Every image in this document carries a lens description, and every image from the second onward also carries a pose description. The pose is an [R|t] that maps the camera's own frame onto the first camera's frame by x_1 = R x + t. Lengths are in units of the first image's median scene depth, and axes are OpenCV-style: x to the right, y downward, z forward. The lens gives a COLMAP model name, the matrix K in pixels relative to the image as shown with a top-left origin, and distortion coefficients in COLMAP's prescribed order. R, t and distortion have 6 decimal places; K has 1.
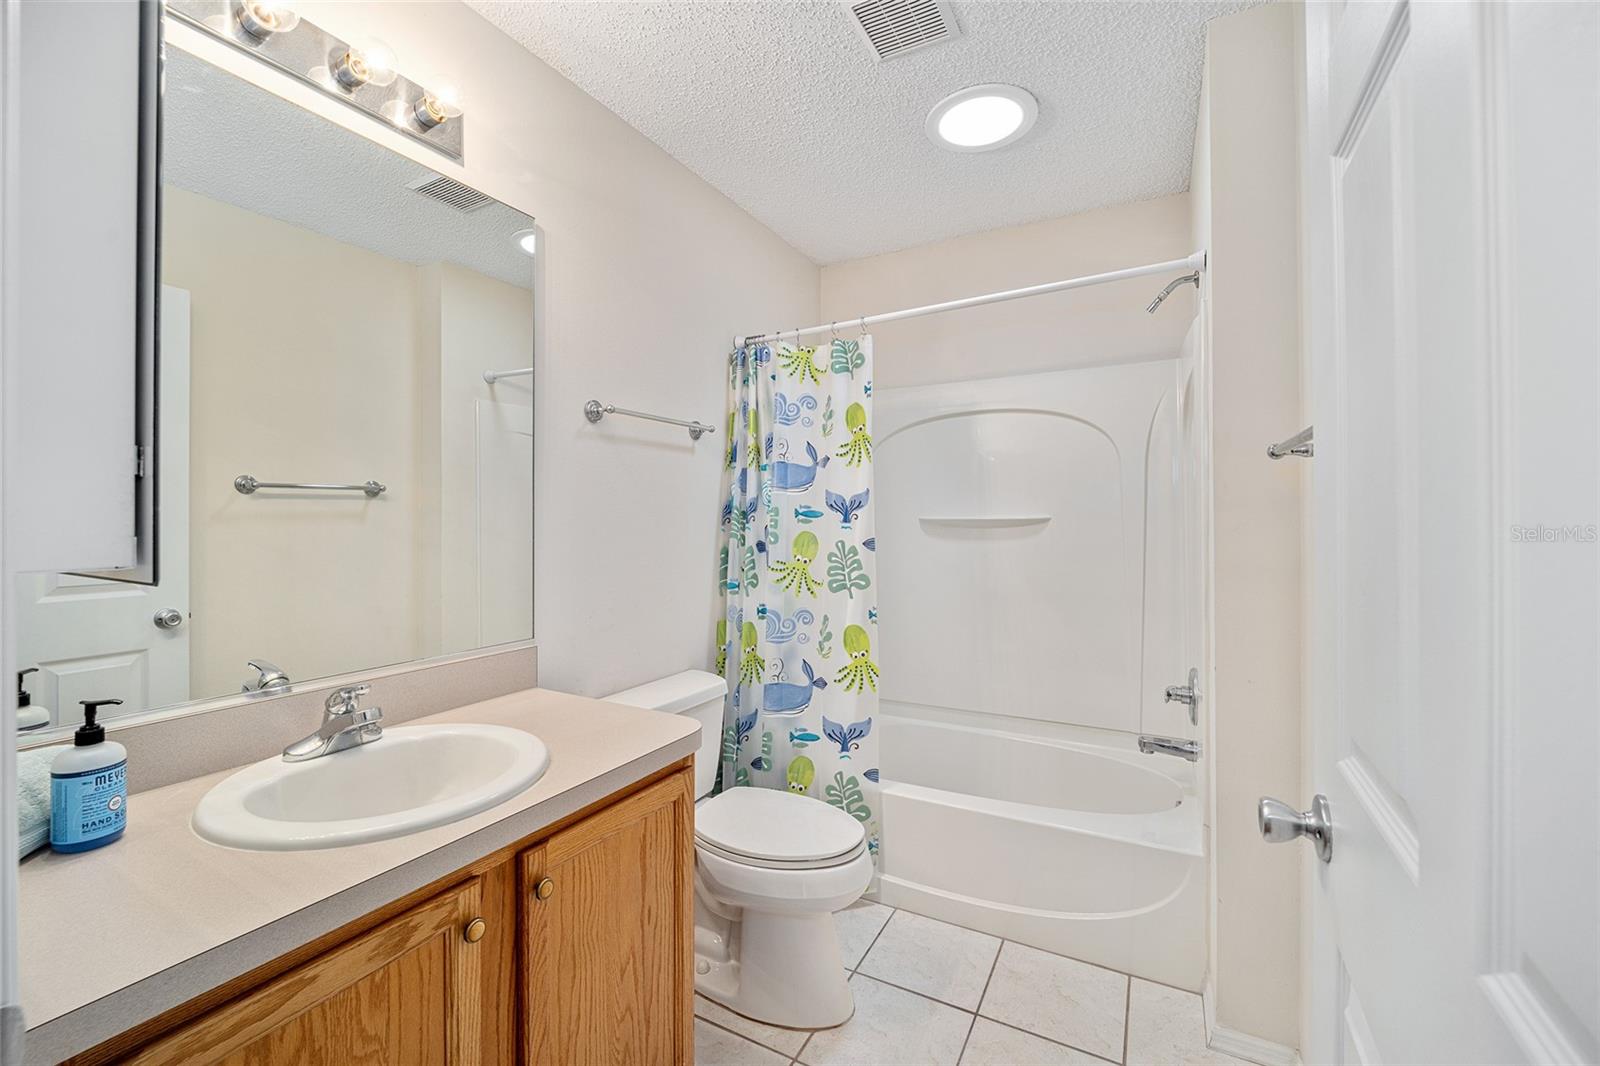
lens RADIAL K [[652.1, 0, 802.1], [0, 652.1, 524.1], [0, 0, 1]] dist [-0.001174, 0.000132]
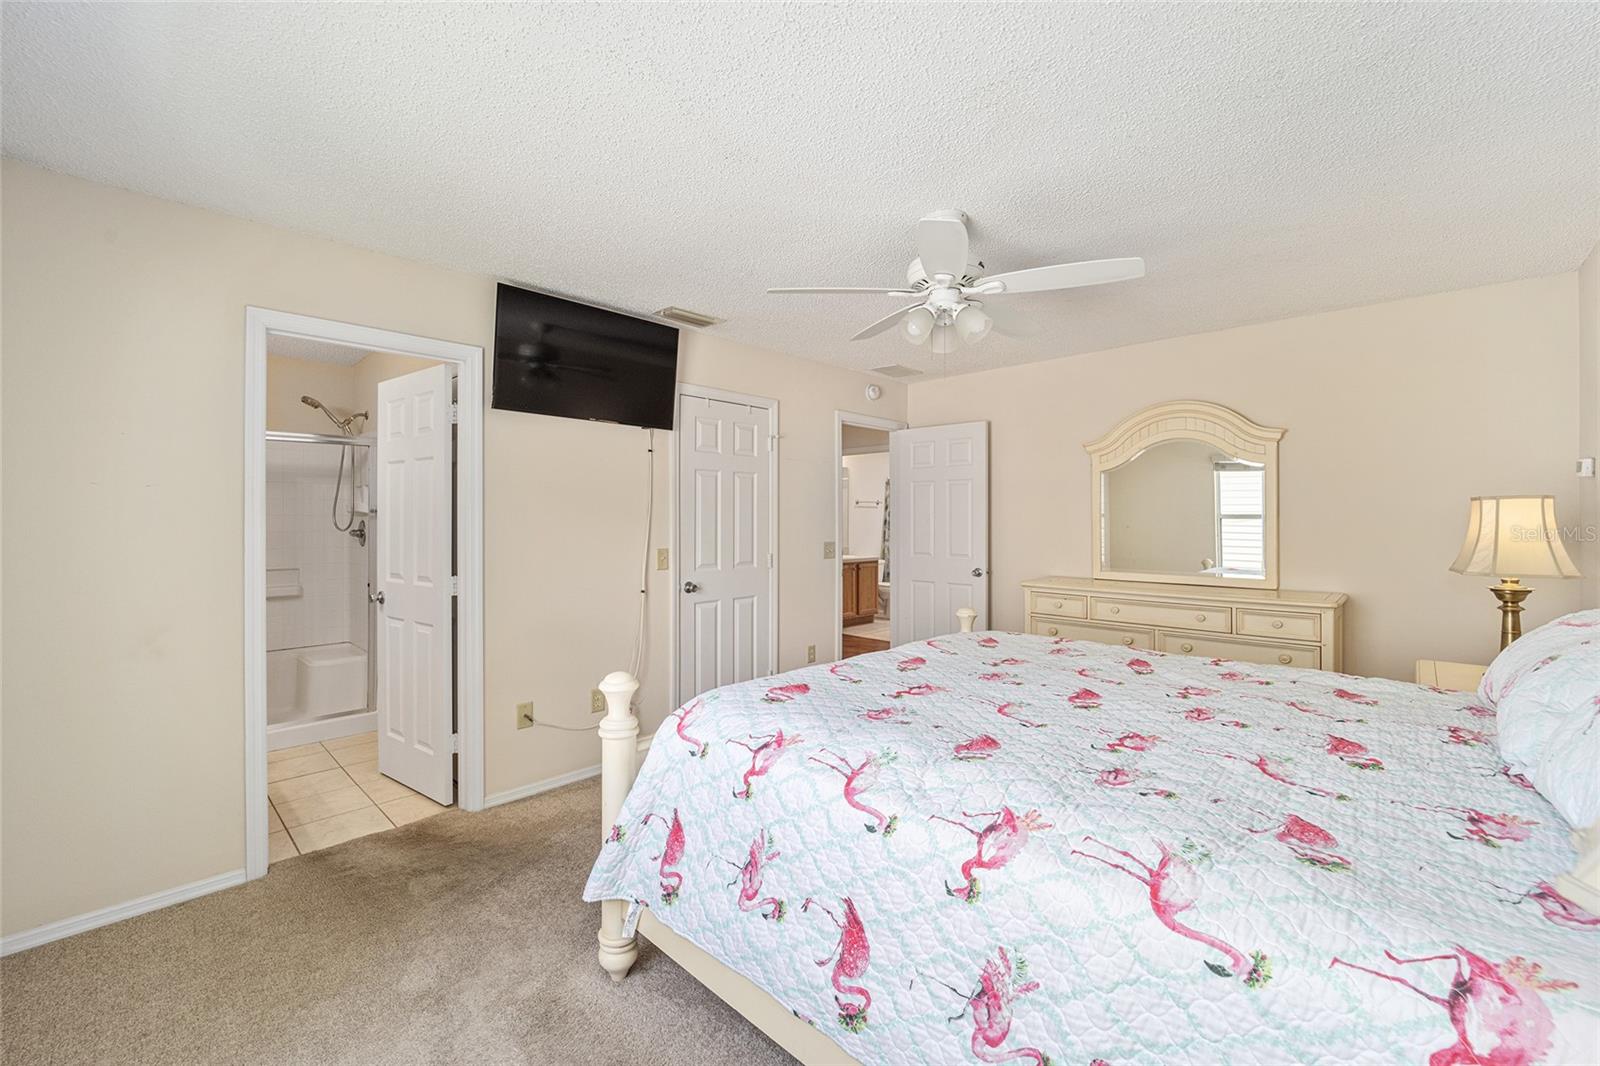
lens RADIAL K [[652.1, 0, 800.0], [0, 652.1, 523.9], [0, 0, 1]] dist [-0.001174, 0.000132]
pose [[0.965974, -0.001498, -0.258635, 0.425640], [0.003046, 0.999980, 0.005585, -0.030267], [0.258621, -0.006183, 0.965959, -3.081439]]
